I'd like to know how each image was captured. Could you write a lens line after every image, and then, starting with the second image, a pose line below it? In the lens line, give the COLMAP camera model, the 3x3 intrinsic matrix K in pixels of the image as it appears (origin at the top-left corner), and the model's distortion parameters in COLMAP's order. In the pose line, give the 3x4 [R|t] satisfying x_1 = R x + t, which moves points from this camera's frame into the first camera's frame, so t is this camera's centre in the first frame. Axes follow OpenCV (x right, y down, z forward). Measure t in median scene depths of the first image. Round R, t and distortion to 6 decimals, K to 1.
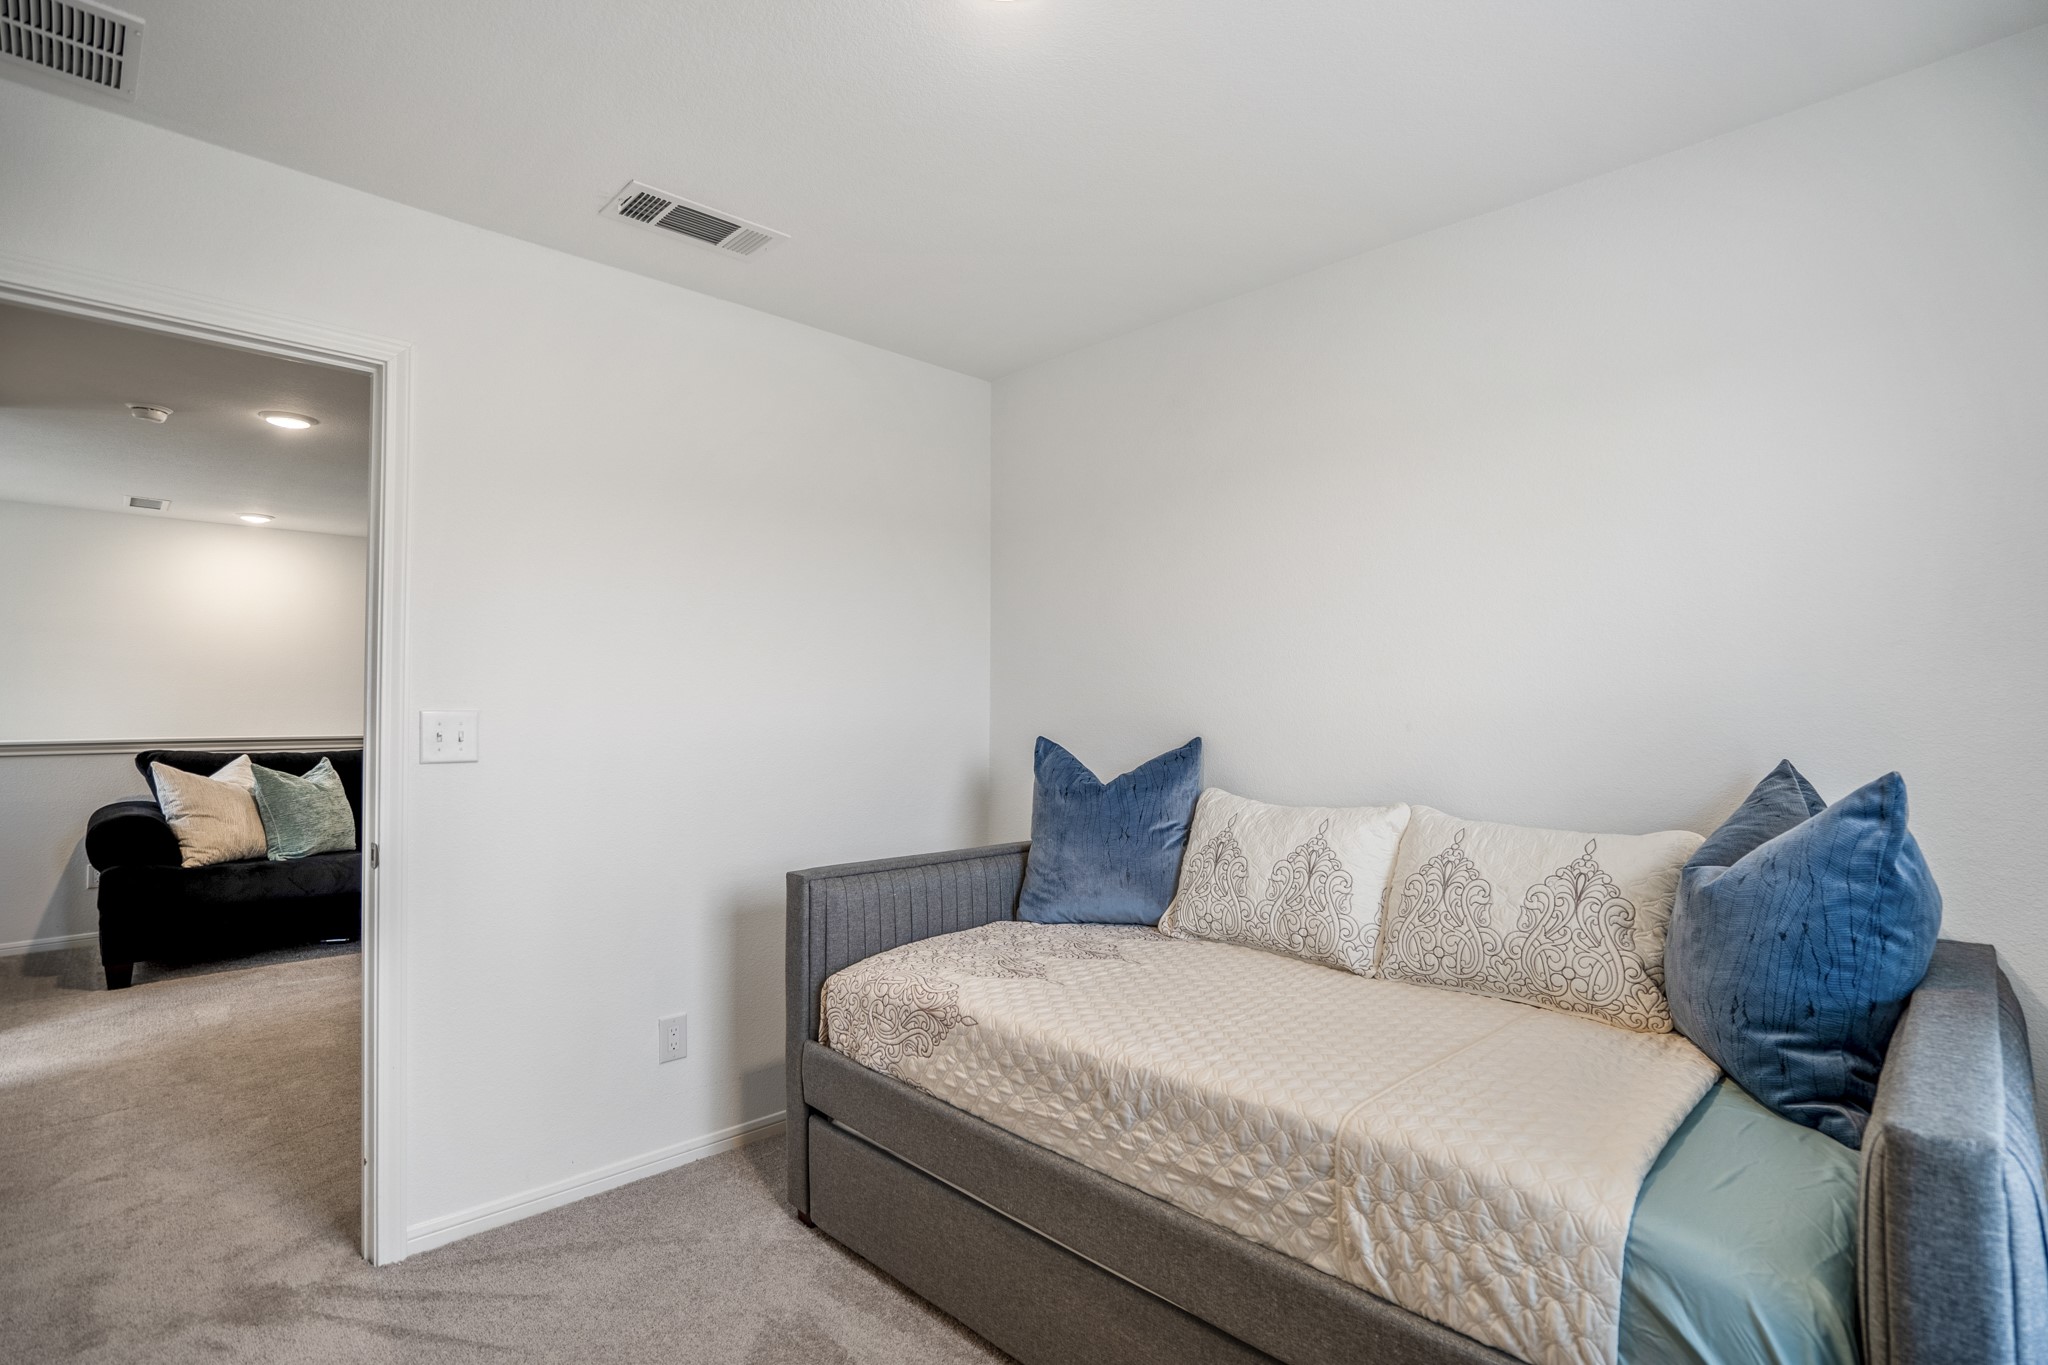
lens RADIAL K [[976.2, 0, 1024.0], [0, 976.2, 682.5], [0, 0, 1]] dist [-0.000663, 0.000114]
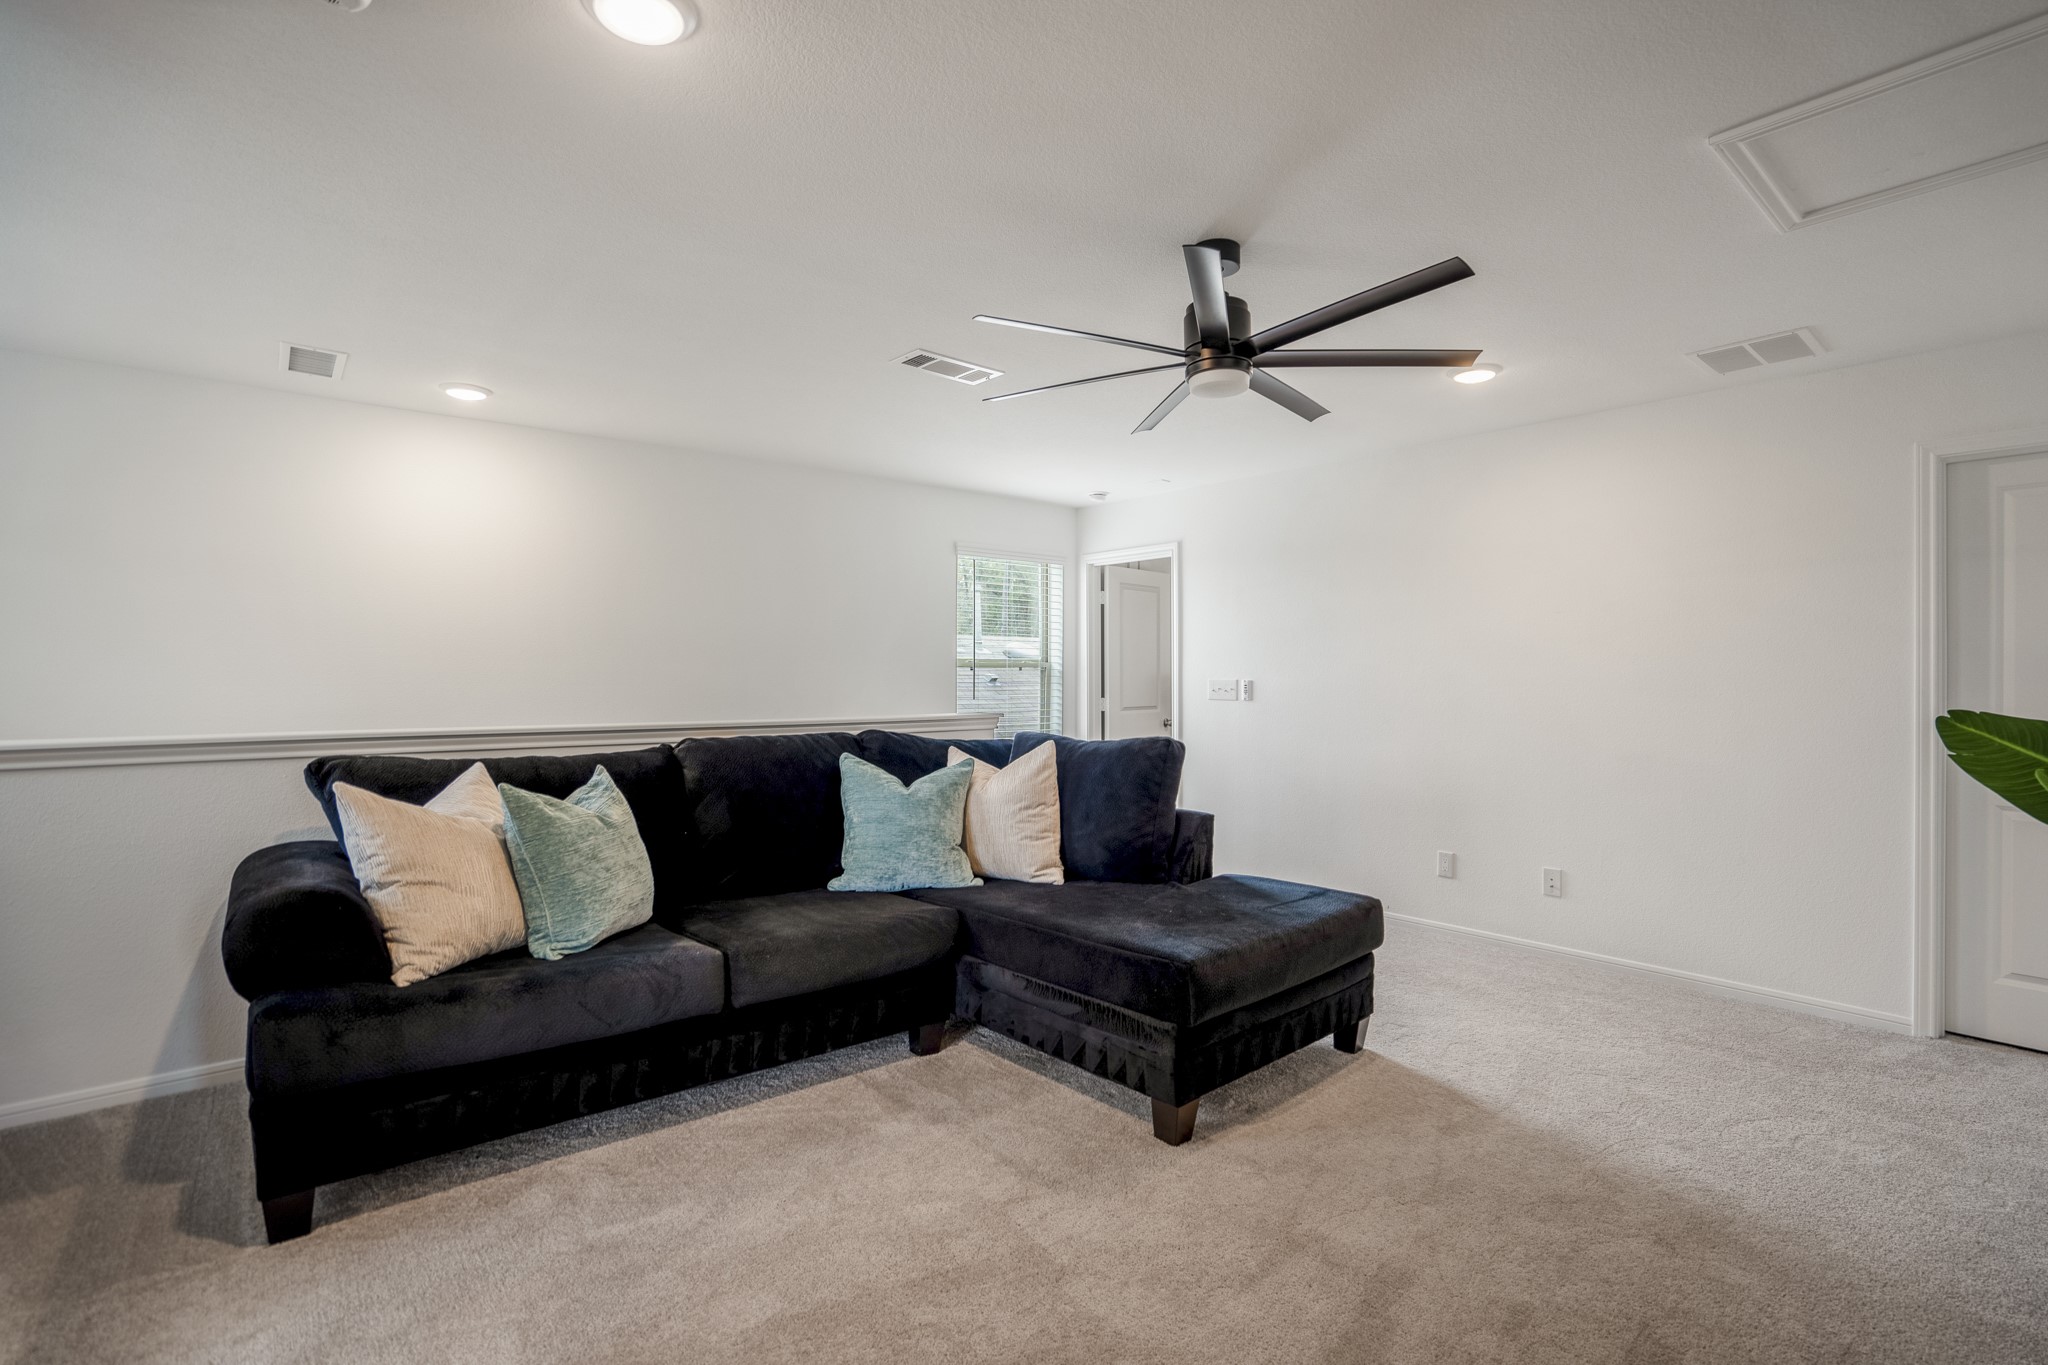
lens RADIAL K [[958.2, 0, 1042.2], [0, 958.2, 676.6], [0, 0, 1]] dist [-0.001059, -0.010961]
pose [[0.997572, -0.001046, -0.069641, -0.443207], [0.002153, 0.999872, 0.015834, 0.014358], [0.069615, -0.015945, 0.997446, 0.476437]]
